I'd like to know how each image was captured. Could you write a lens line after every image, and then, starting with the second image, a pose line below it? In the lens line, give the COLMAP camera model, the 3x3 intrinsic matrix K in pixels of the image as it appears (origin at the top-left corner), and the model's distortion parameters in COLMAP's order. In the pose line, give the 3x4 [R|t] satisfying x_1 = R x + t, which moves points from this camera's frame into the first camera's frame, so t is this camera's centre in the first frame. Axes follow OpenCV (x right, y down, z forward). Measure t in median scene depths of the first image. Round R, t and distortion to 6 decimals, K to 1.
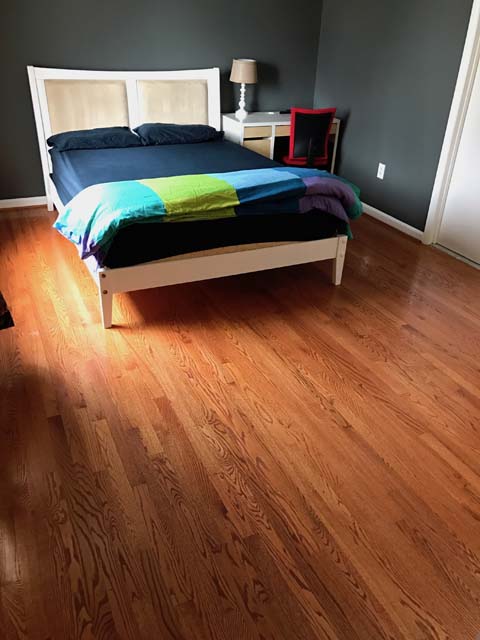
lens RADIAL K [[524.4, 0, 238.1], [0, 524.4, 314.6], [0, 0, 1]] dist [0.025921, -0.027150]
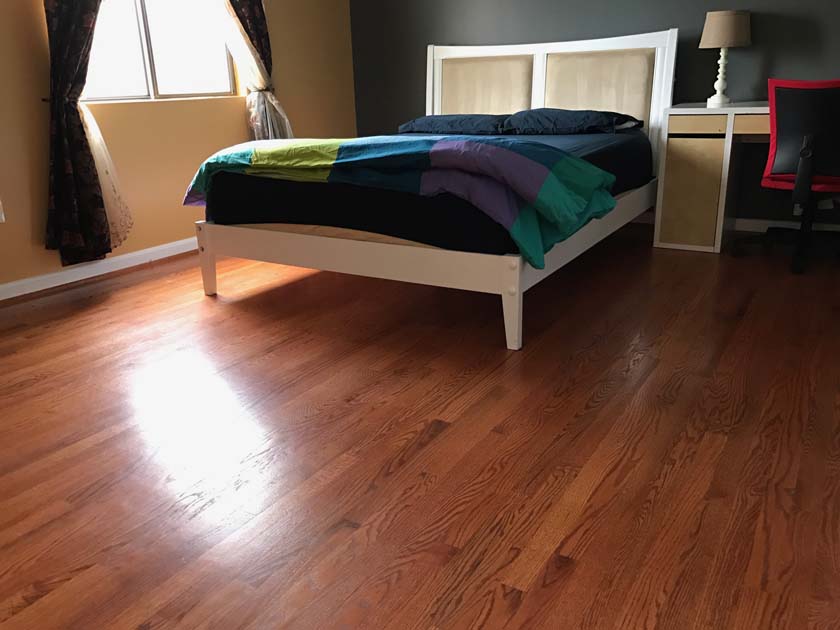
lens RADIAL K [[688.2, 0, 421.1], [0, 688.2, 316.4], [0, 0, 1]] dist [0.025921, -0.027150]
pose [[0.546517, 0.213310, -0.809826, 0.783146], [-0.358955, 0.933348, 0.003602, -0.064350], [0.756618, 0.288723, 0.586659, 0.567411]]
